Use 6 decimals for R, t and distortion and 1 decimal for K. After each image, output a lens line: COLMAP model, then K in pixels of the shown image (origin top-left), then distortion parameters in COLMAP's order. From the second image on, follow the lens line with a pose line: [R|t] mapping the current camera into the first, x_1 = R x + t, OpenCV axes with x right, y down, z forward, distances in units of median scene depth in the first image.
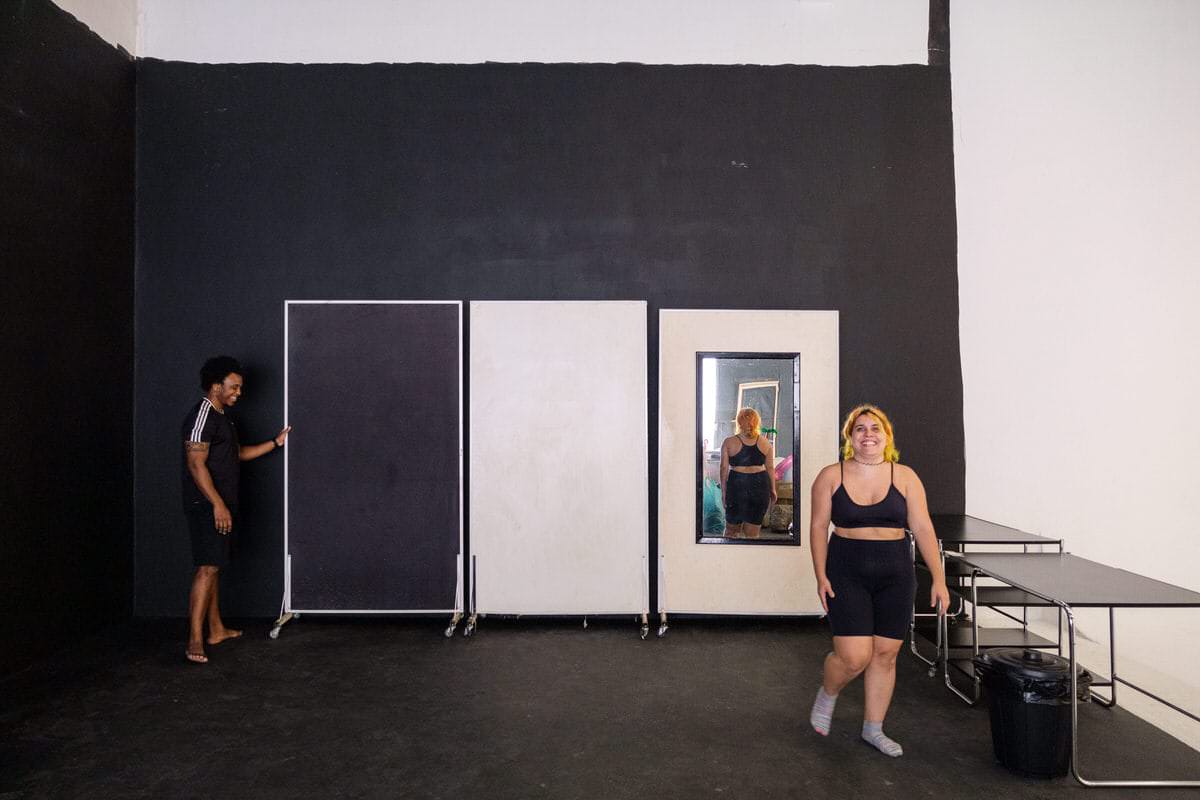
lens RADIAL K [[802.4, 0, 568.7], [0, 802.4, 385.7], [0, 0, 1]] dist [-0.033097, 0.019197]
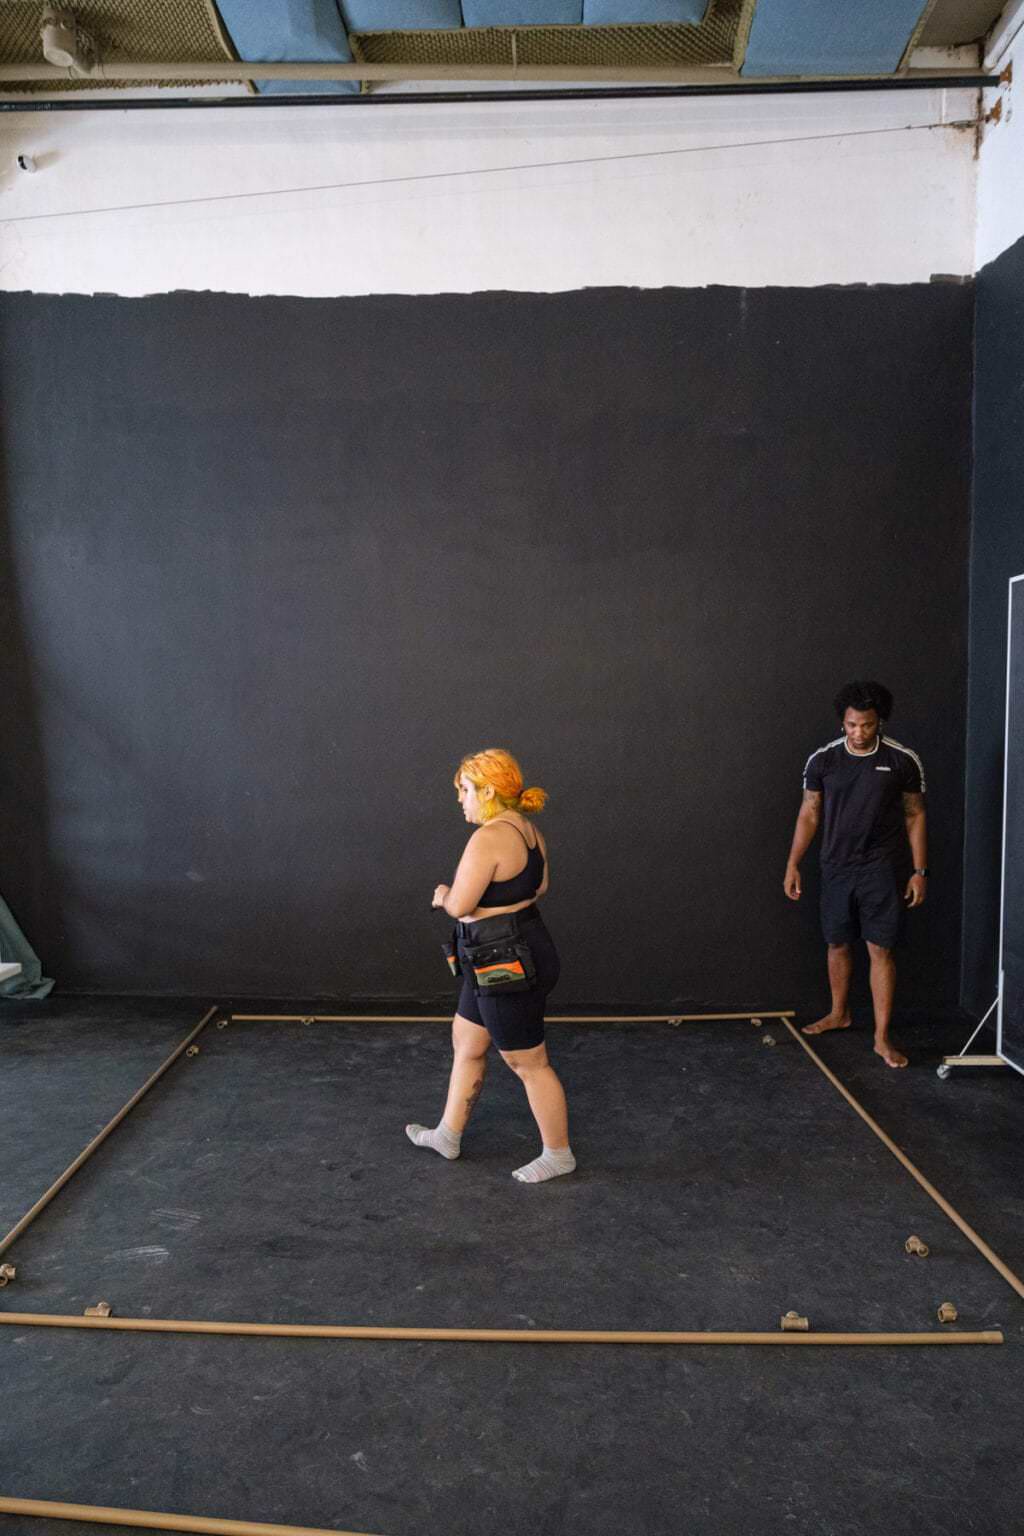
lens RADIAL K [[1027.1, 0, 524.4], [0, 1027.1, 765.2], [0, 0, 1]] dist [-0.033097, 0.019197]
pose [[0.003351, 0.045854, -0.998943, 0.469832], [0.016928, 0.998802, 0.045904, -0.000637], [0.999851, -0.017064, 0.002571, 0.605703]]
